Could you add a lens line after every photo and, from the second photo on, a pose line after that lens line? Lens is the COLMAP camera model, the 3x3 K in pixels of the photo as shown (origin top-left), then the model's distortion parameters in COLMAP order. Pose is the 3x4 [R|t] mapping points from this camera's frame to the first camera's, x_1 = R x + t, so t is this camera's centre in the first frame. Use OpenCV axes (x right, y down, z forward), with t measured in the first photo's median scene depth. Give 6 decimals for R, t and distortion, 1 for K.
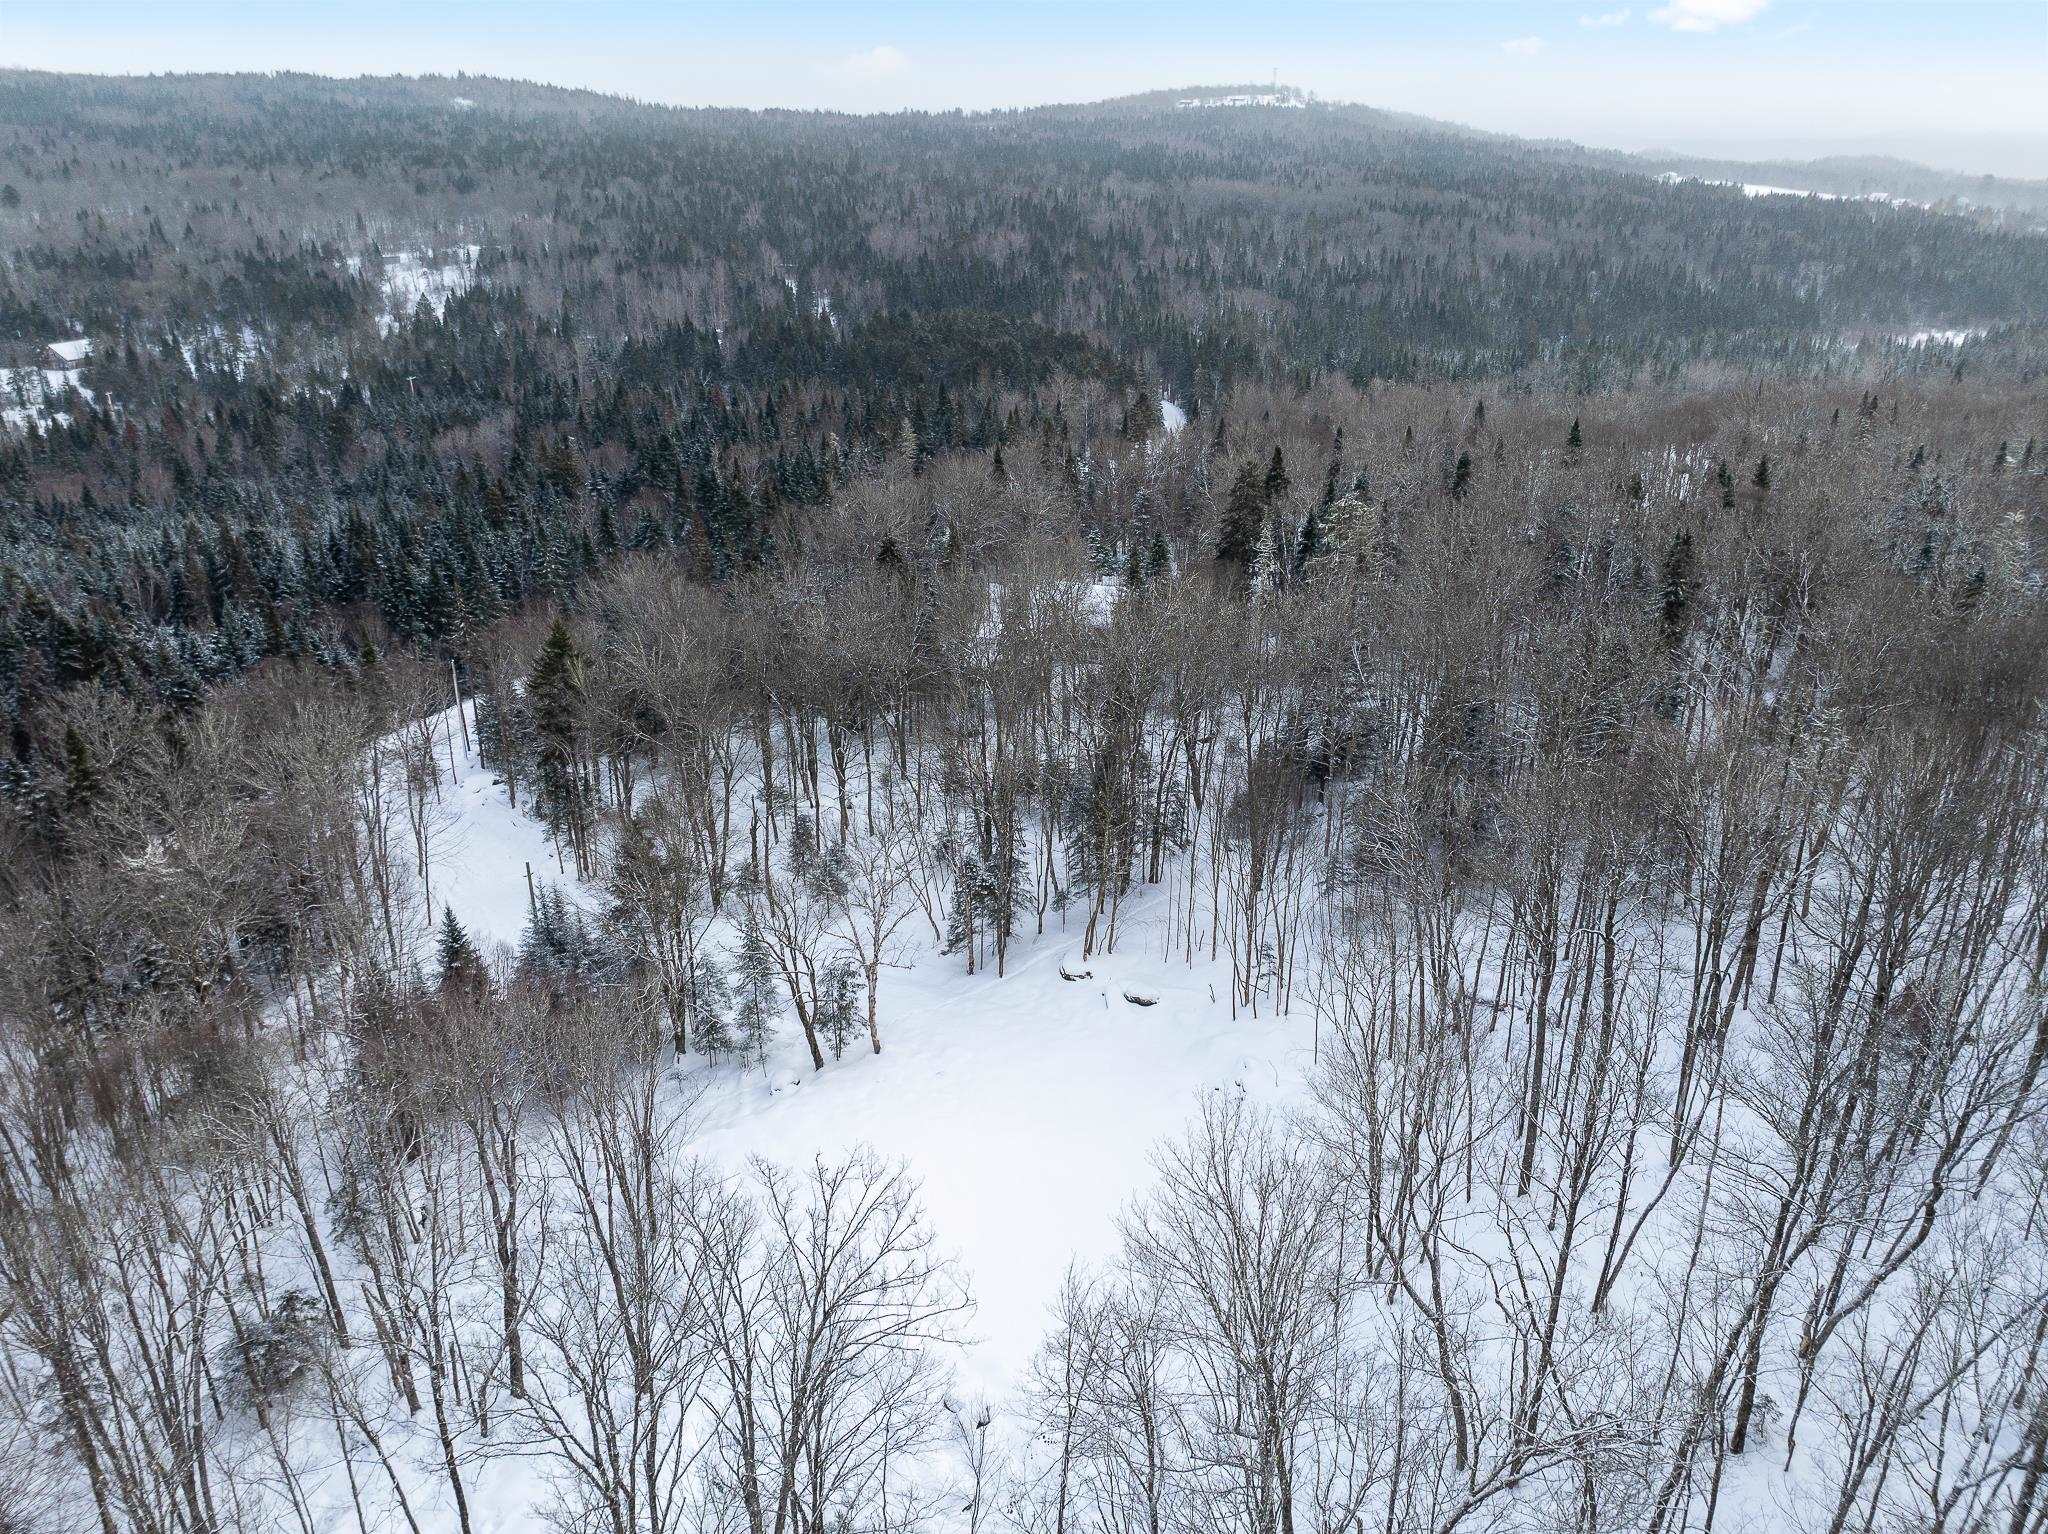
lens RADIAL K [[1440.6, 0, 1022.6], [0, 1440.6, 774.5], [0, 0, 1]] dist [-0.045984, 0.022888]
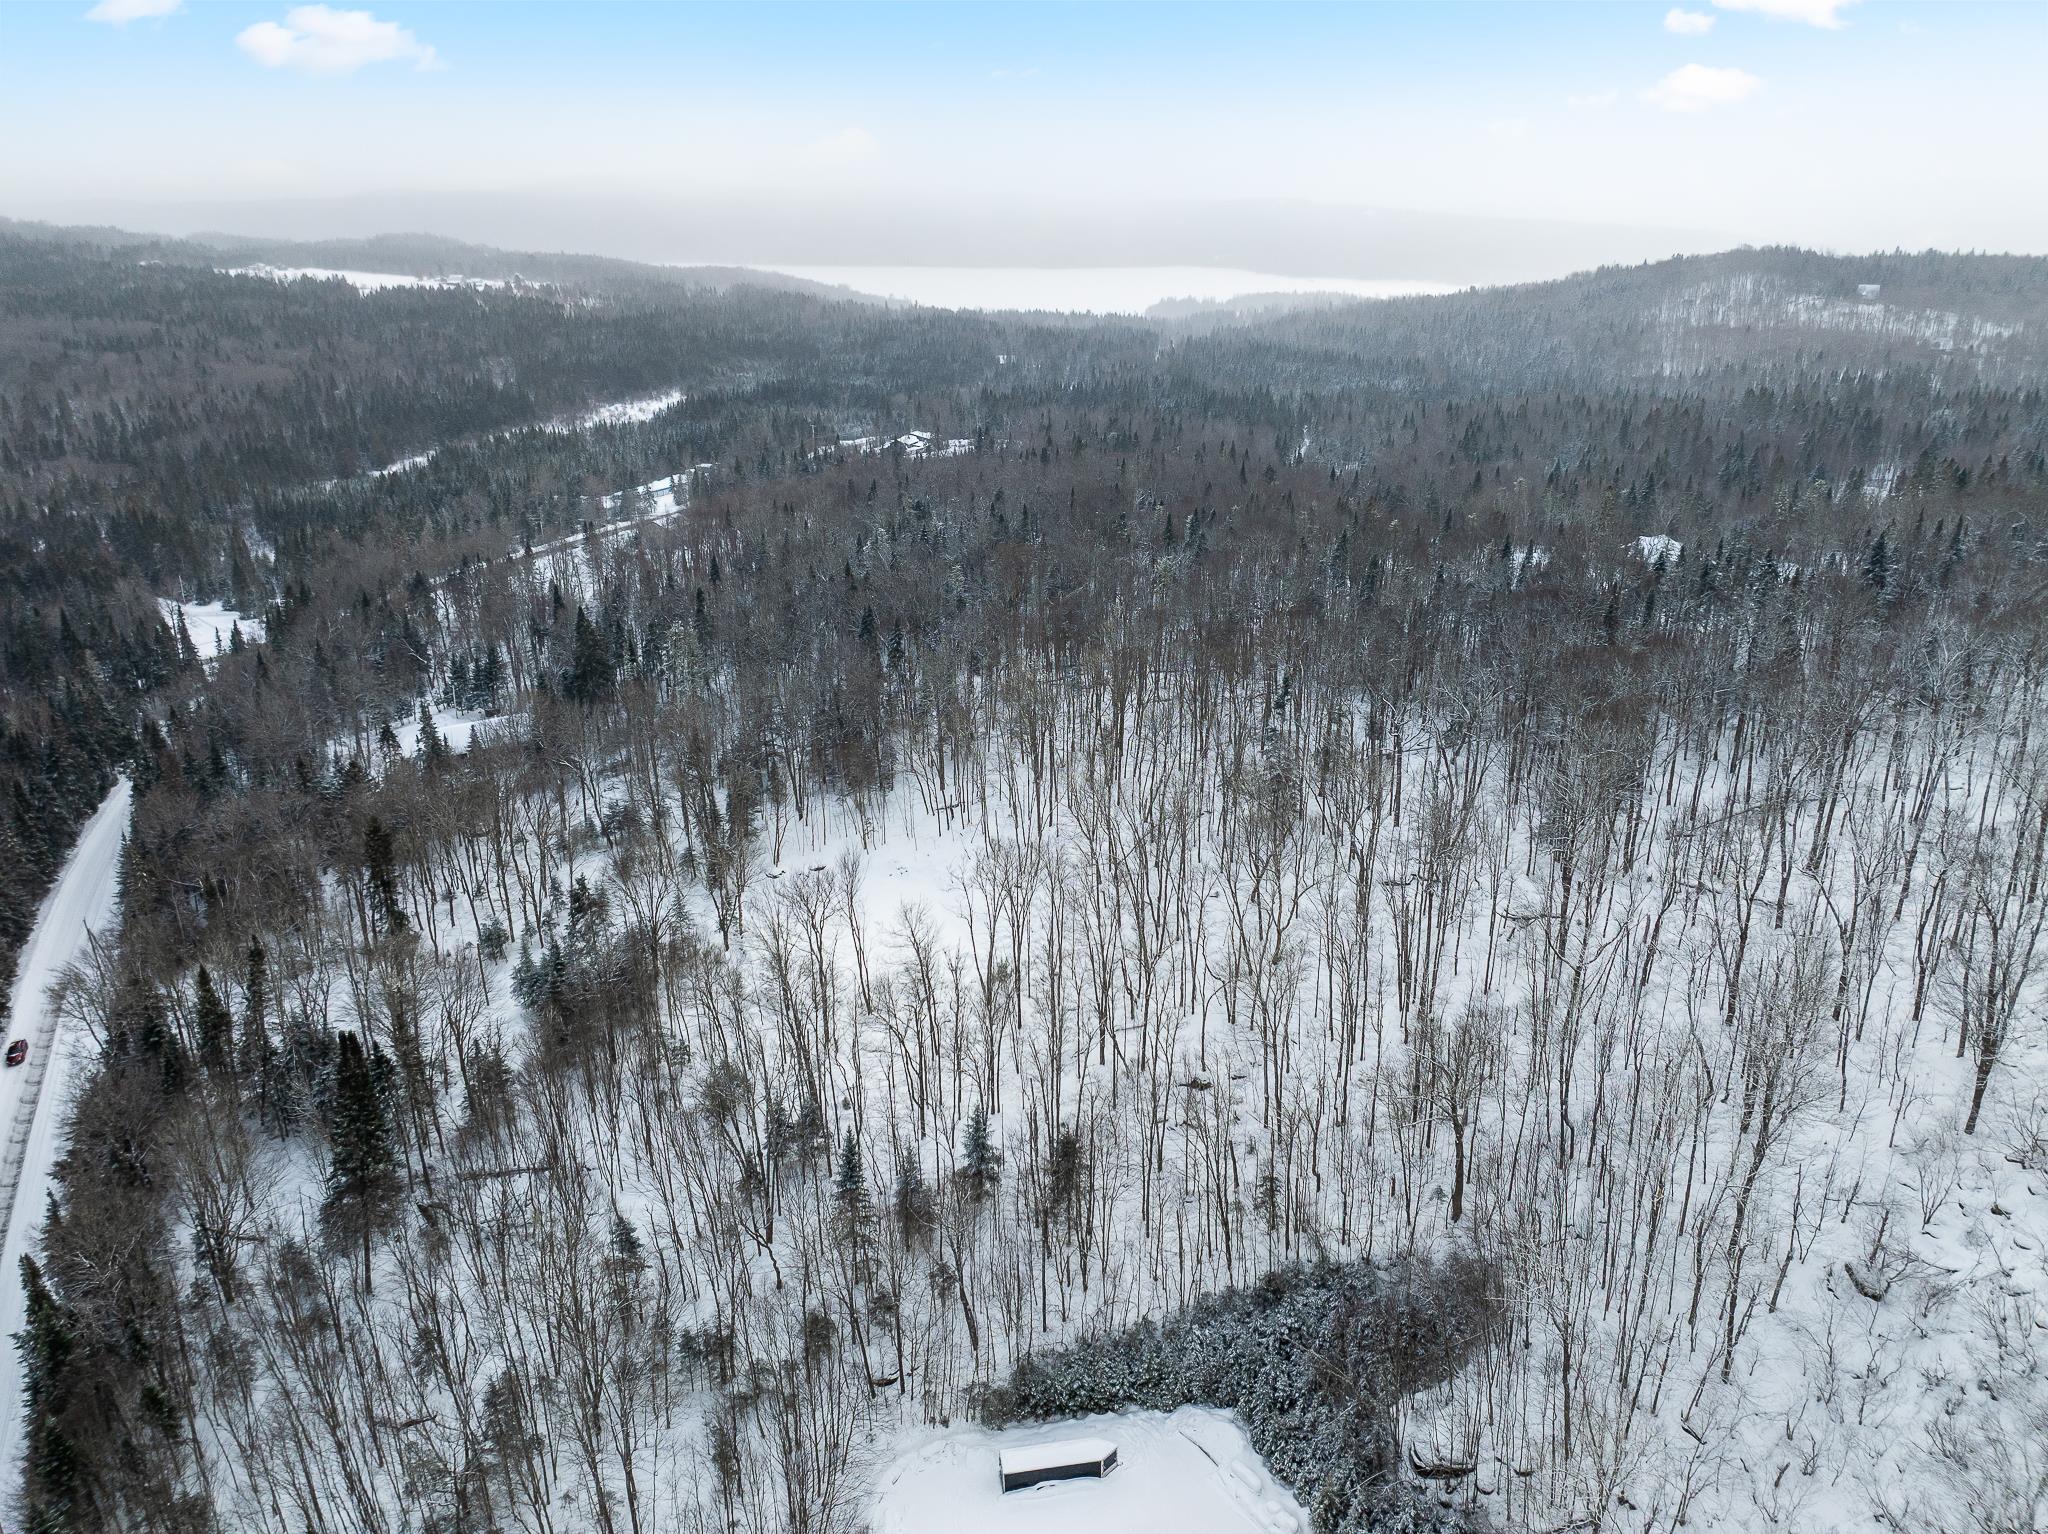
lens RADIAL K [[1440.6, 0, 1022.6], [0, 1440.6, 774.5], [0, 0, 1]] dist [-0.045984, 0.022888]
pose [[0.604438, -0.296919, 0.739253, -0.350800], [0.321059, 0.940044, 0.115058, -0.034173], [-0.729093, 0.167798, 0.663526, -0.181893]]
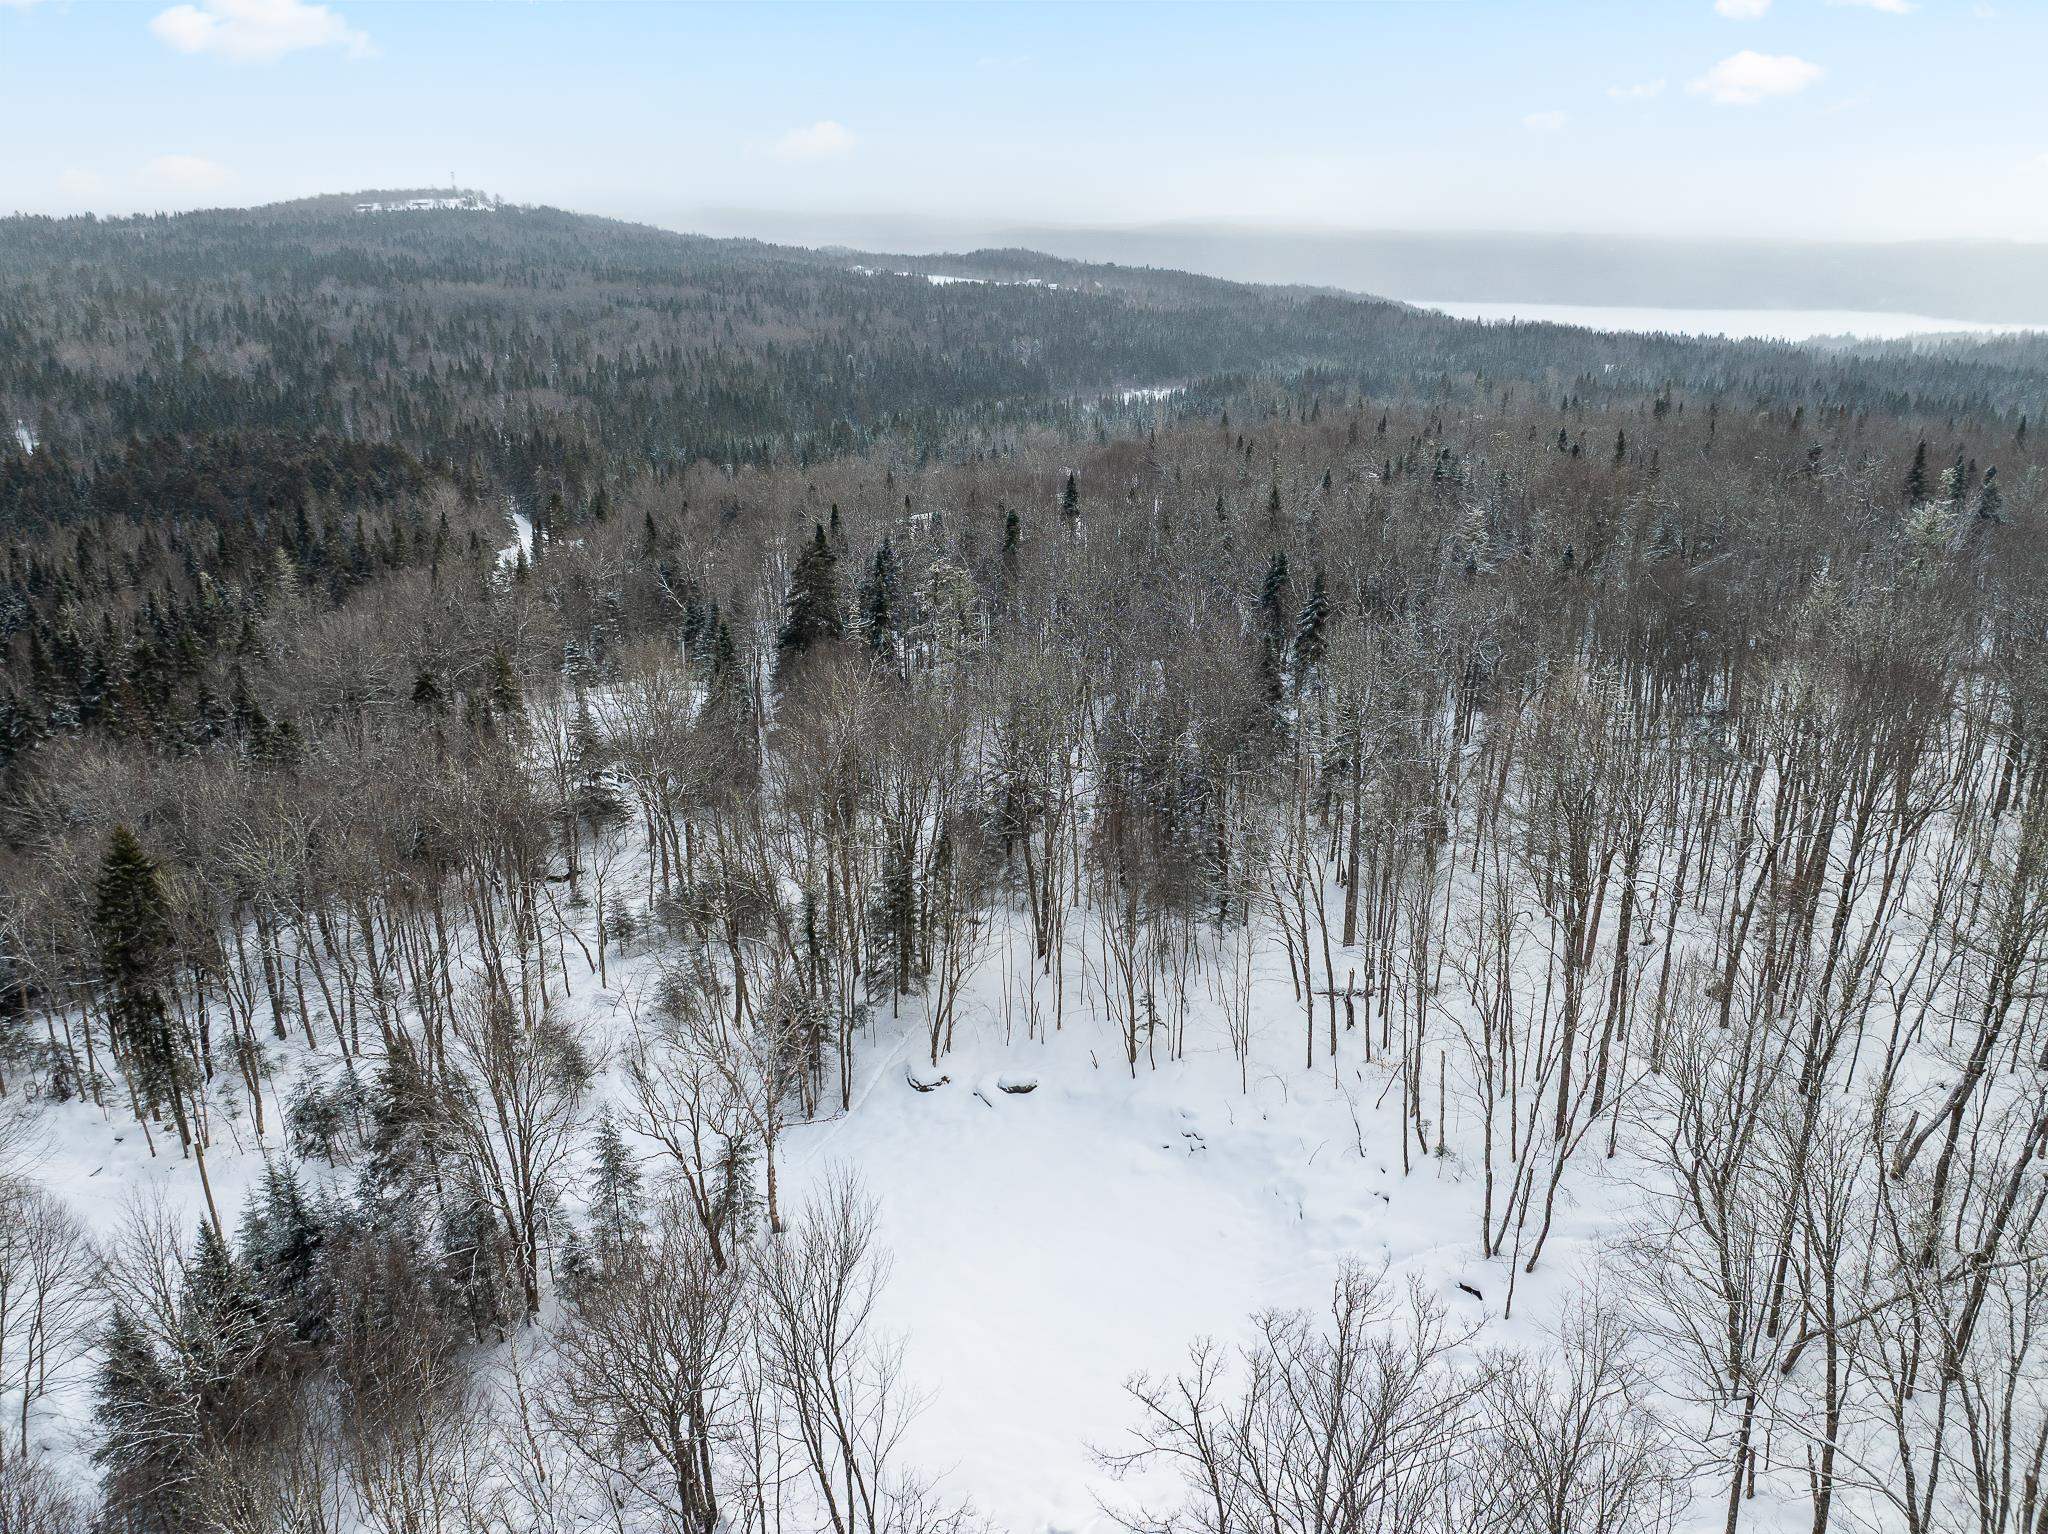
lens RADIAL K [[1440.6, 0, 1022.6], [0, 1440.6, 774.5], [0, 0, 1]] dist [-0.045984, 0.022888]
pose [[0.863469, -0.176554, 0.472493, -0.092236], [0.205940, 0.978506, -0.010717, -0.009863], [-0.460446, 0.106559, 0.881269, 0.039276]]
